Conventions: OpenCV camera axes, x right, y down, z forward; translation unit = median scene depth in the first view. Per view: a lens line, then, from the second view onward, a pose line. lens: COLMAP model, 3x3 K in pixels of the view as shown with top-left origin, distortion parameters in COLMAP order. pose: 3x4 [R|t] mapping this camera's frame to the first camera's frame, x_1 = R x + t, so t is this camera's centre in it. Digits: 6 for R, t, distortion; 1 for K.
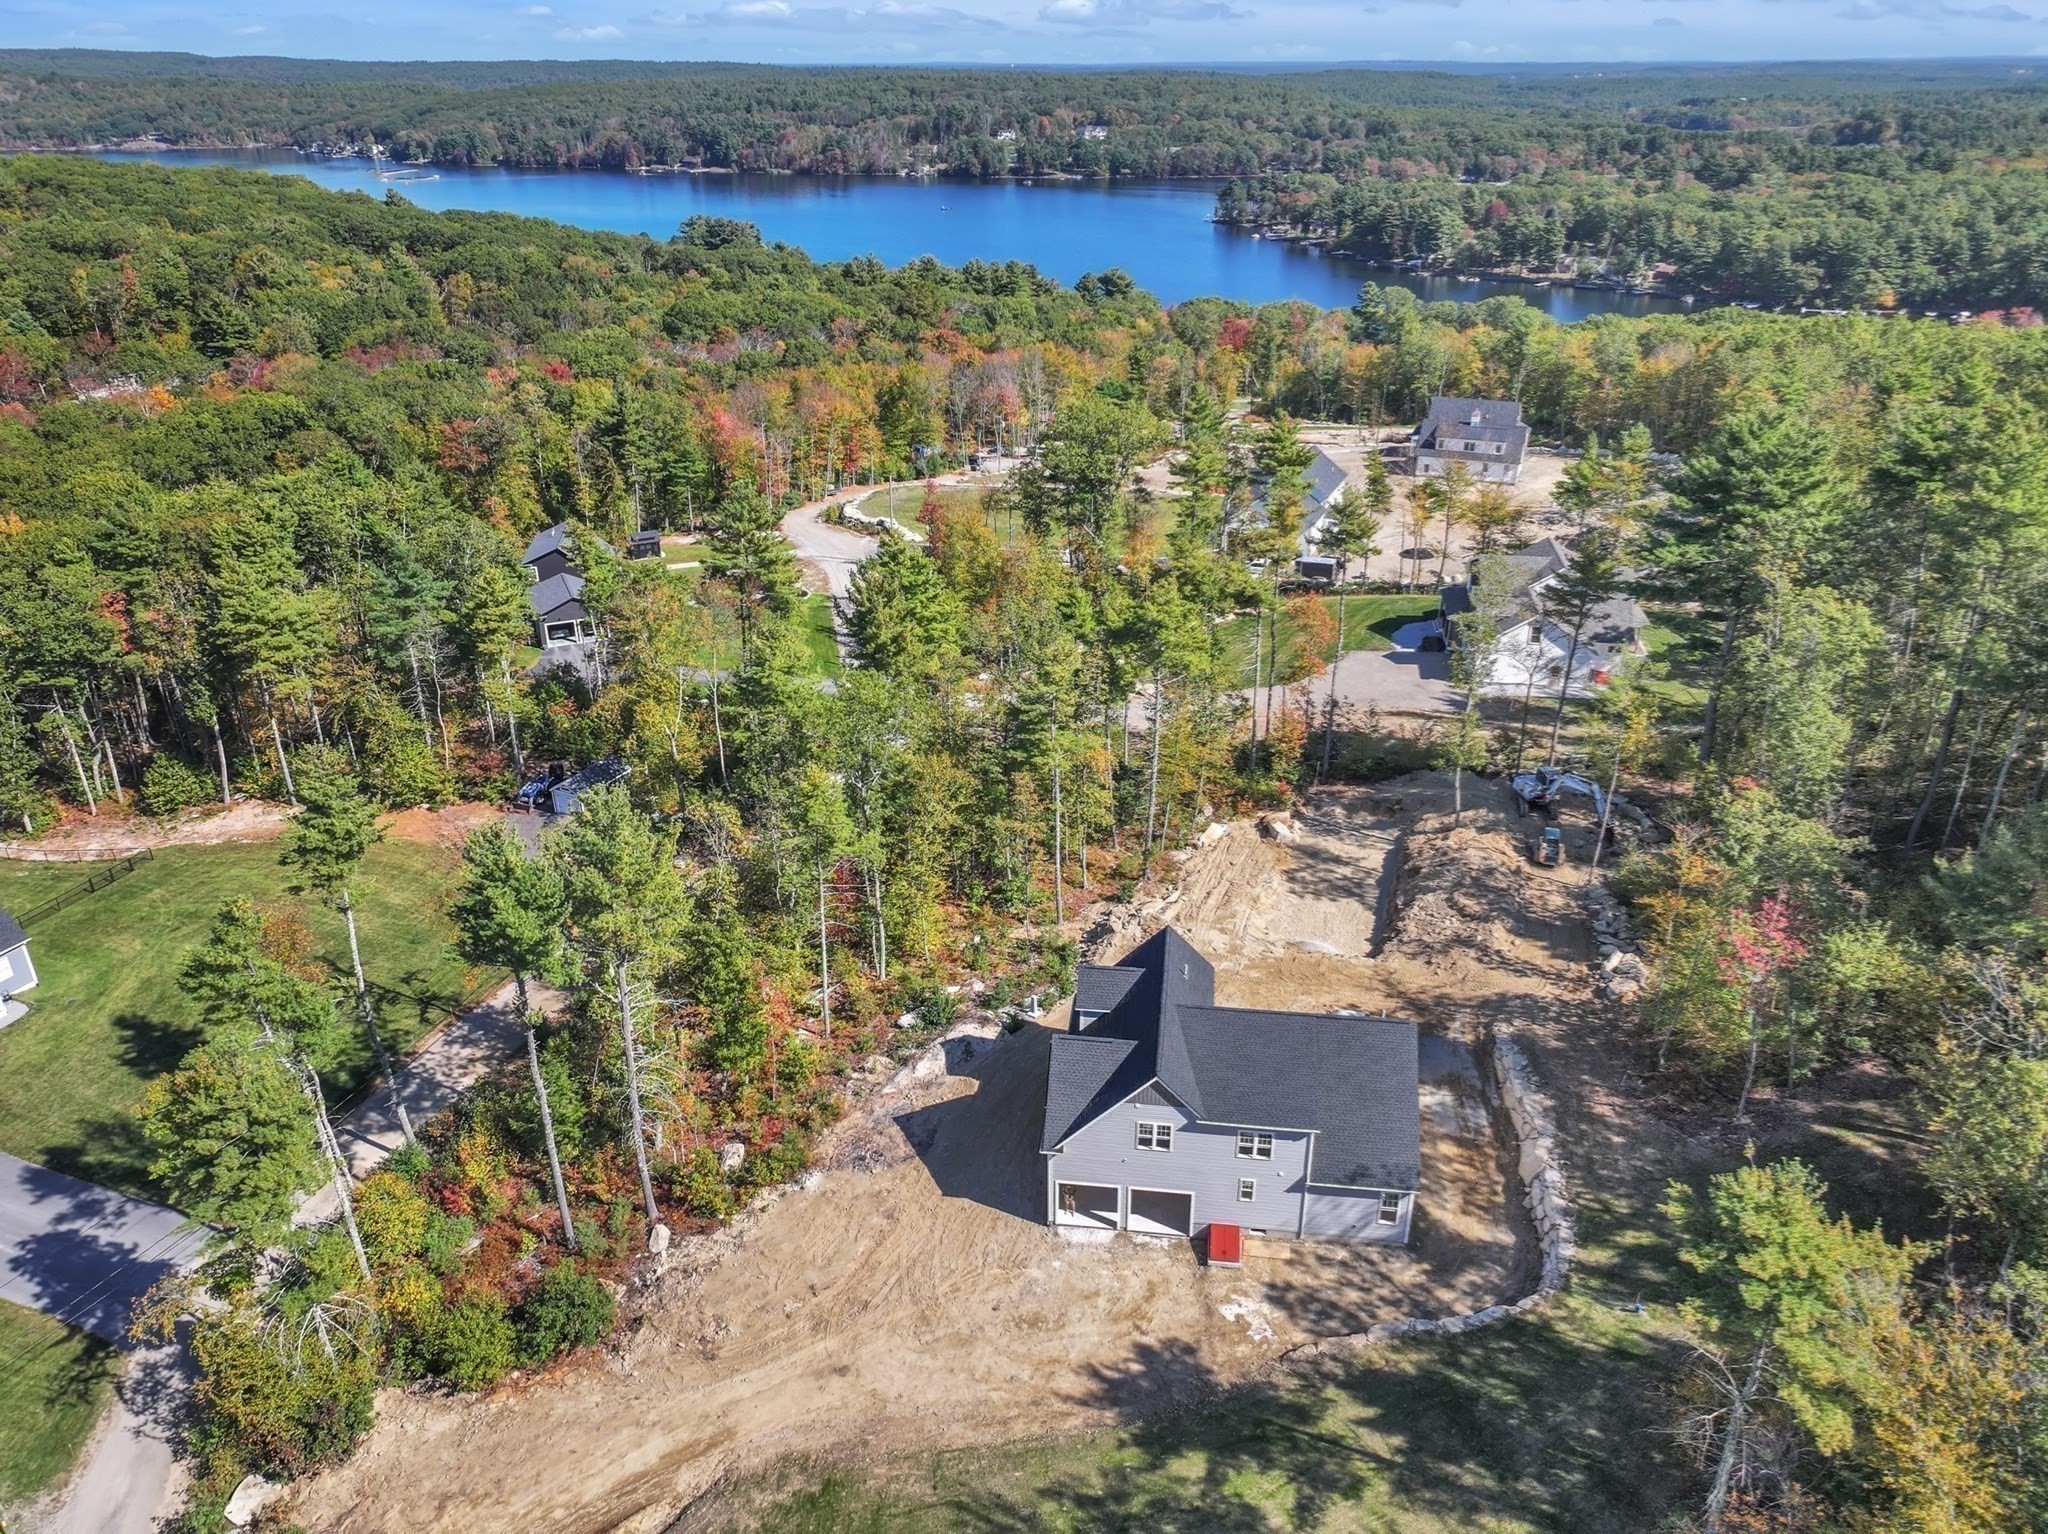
lens RADIAL K [[1449.4, 0, 1034.9], [0, 1449.4, 773.4], [0, 0, 1]] dist [-0.007174, 0.021754]
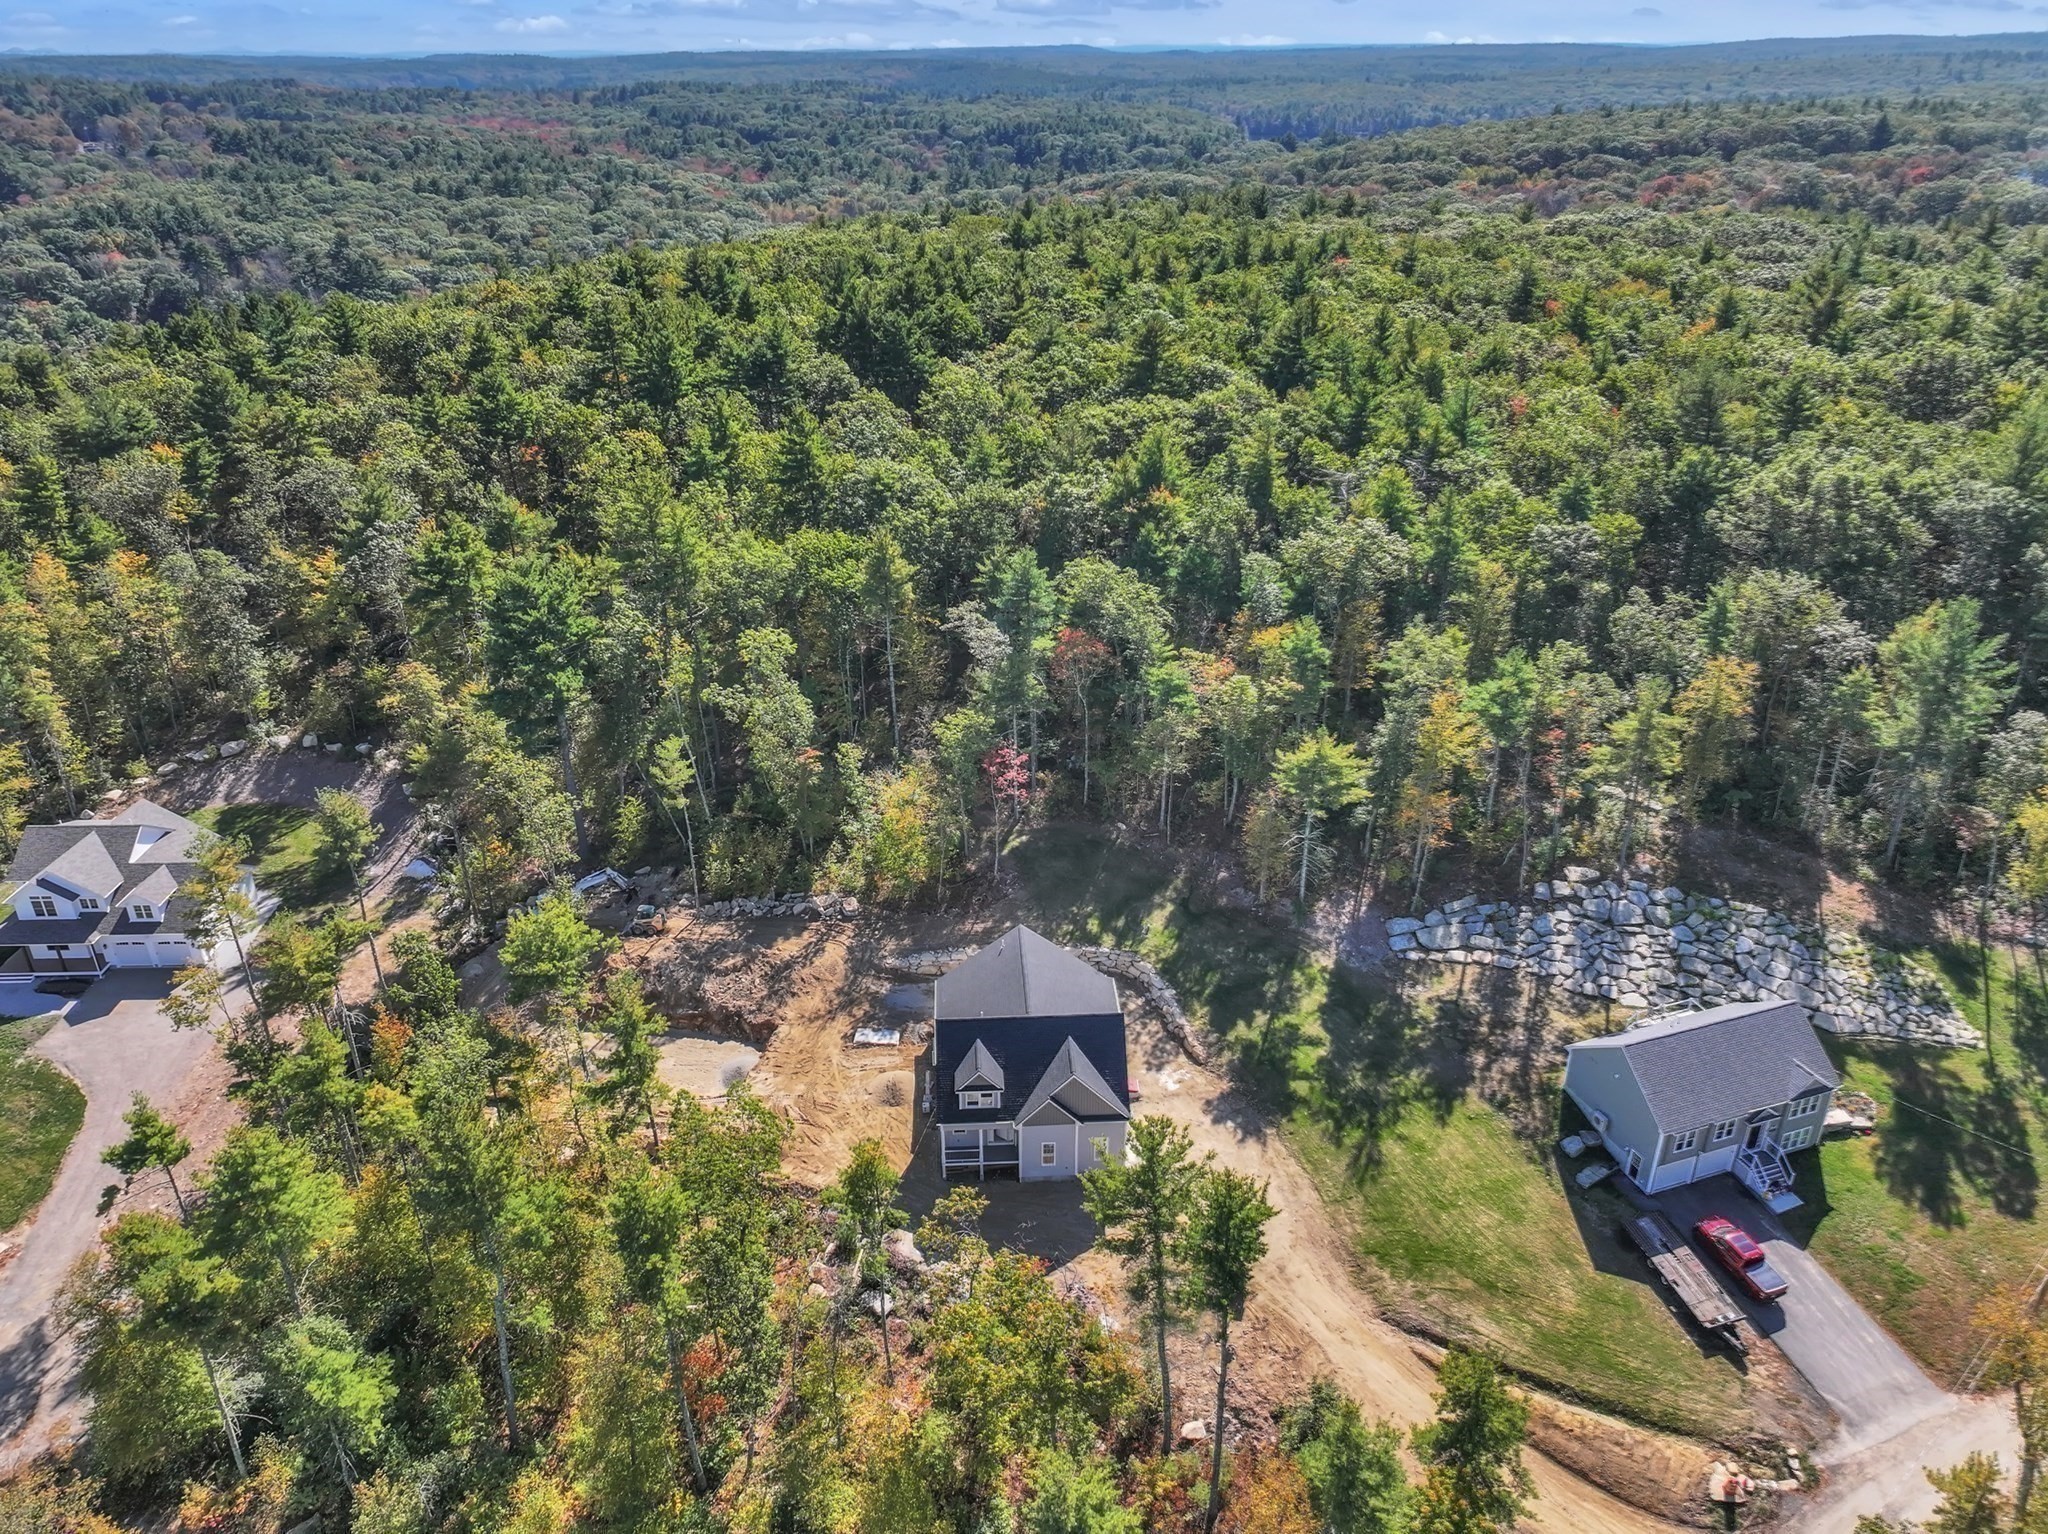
lens RADIAL K [[1449.4, 0, 1034.9], [0, 1449.4, 773.4], [0, 0, 1]] dist [-0.007174, 0.021754]
pose [[-0.188485, -0.429458, 0.883198, -0.957435], [0.434910, 0.769824, 0.467145, -0.617409], [-0.880526, 0.472161, 0.041675, 0.784490]]
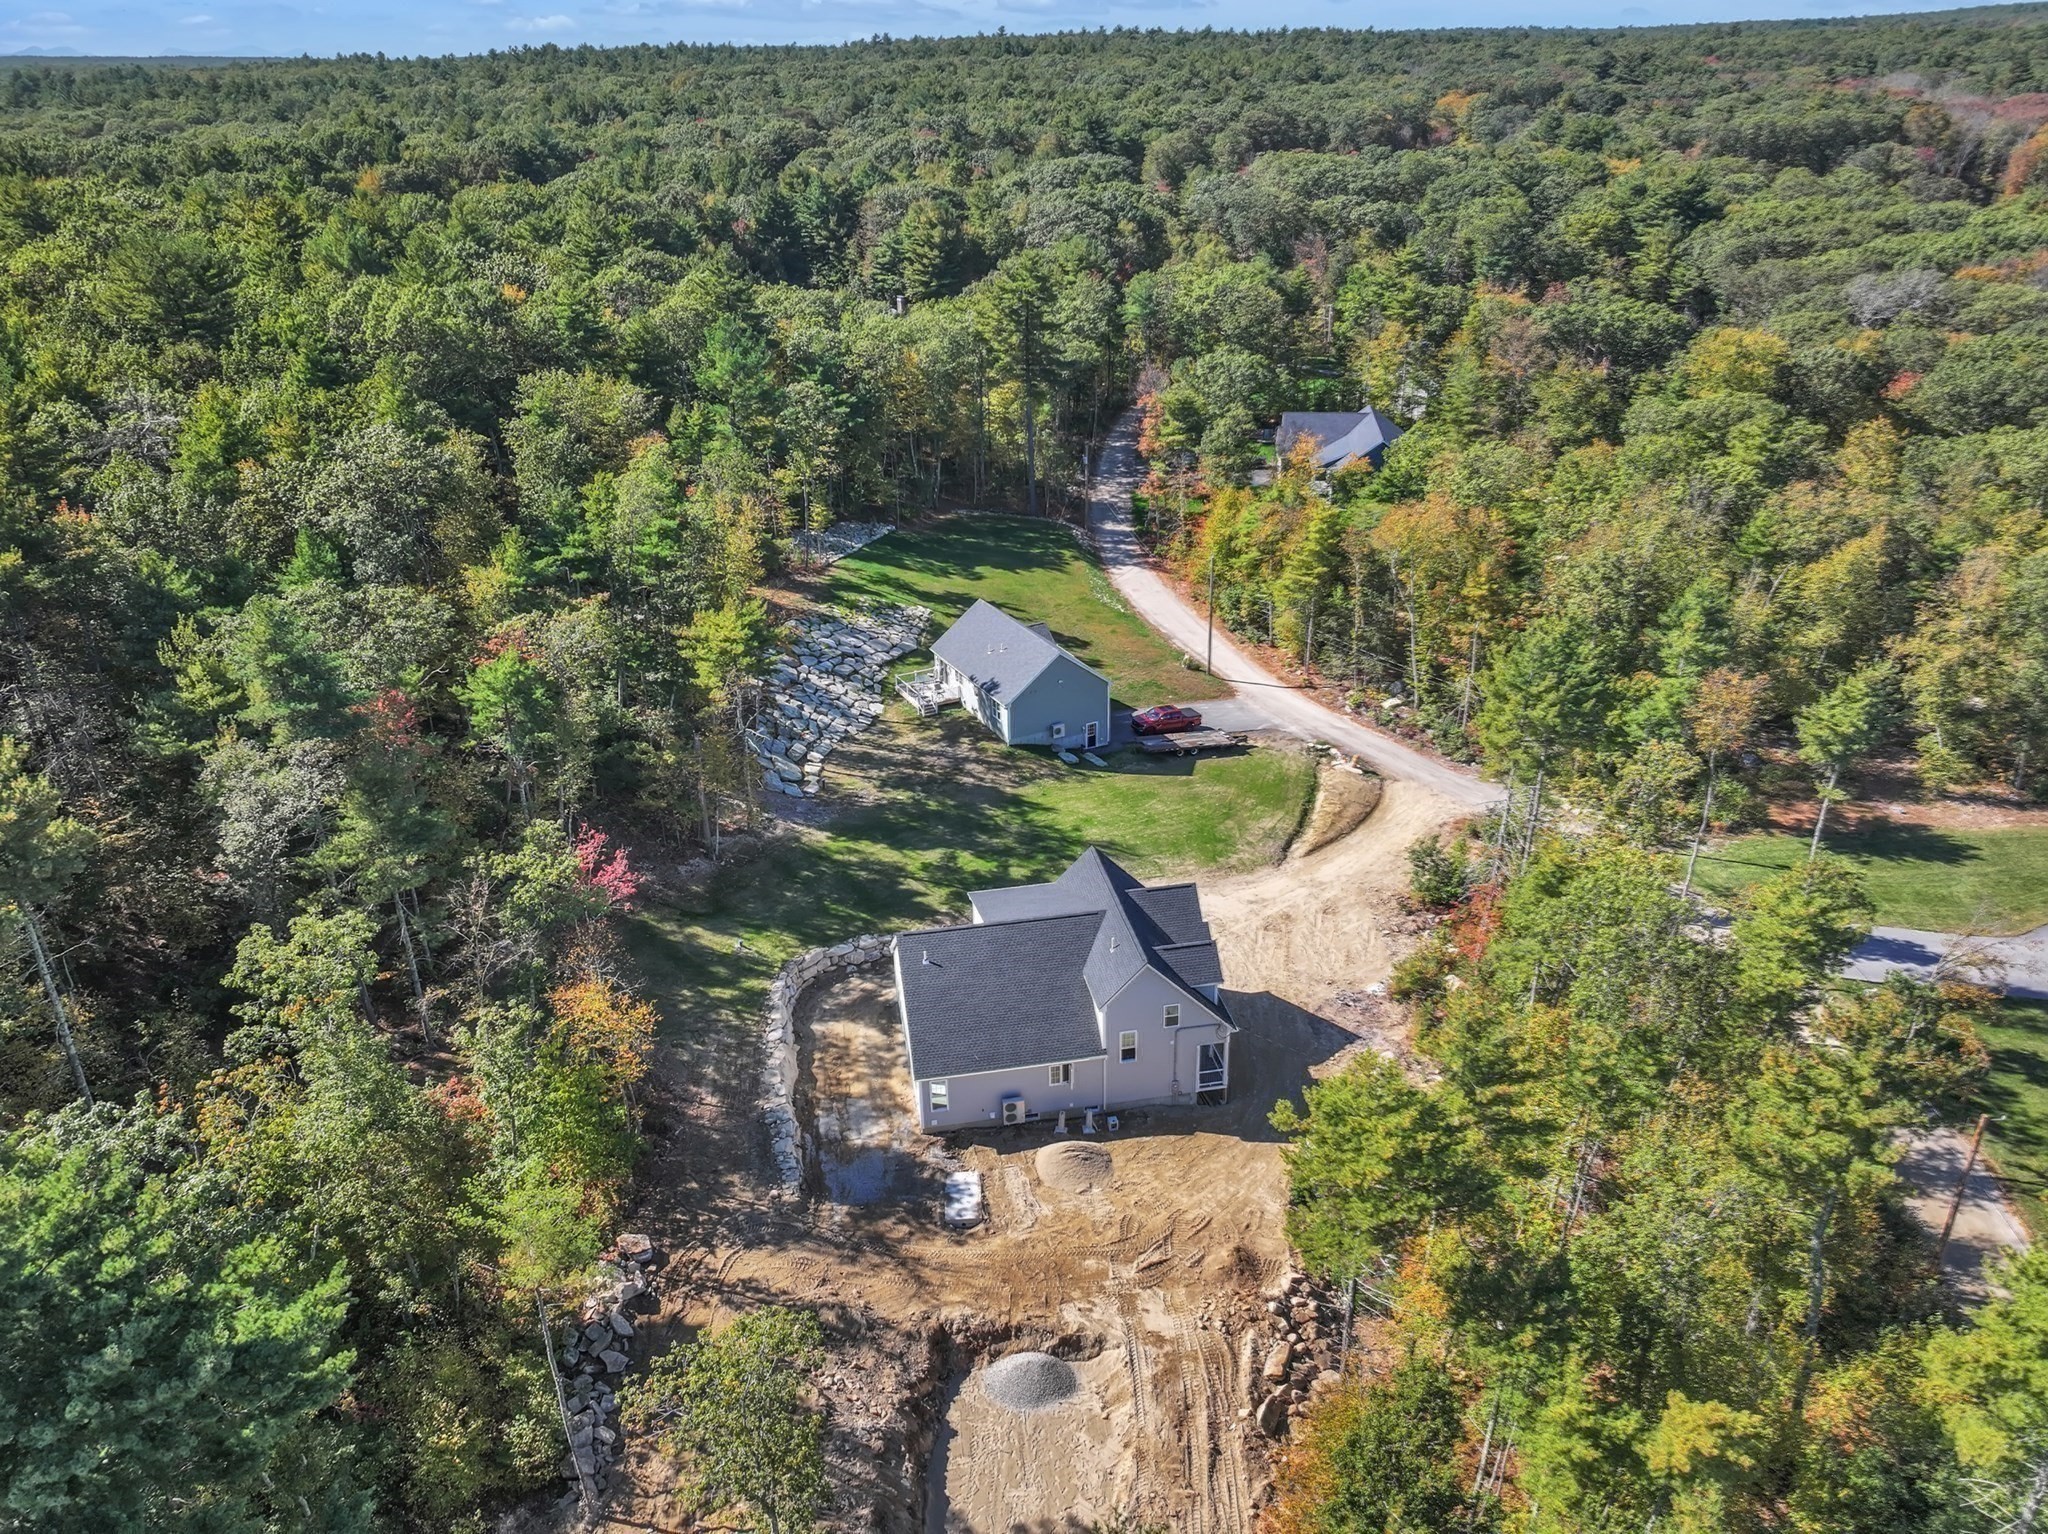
lens RADIAL K [[1449.4, 0, 1034.9], [0, 1449.4, 773.4], [0, 0, 1]] dist [-0.007174, 0.021754]
pose [[-0.951476, 0.156574, -0.264911, 0.402680], [-0.113635, 0.621251, 0.775329, -0.714276], [0.285972, 0.767810, -0.573313, 1.451134]]
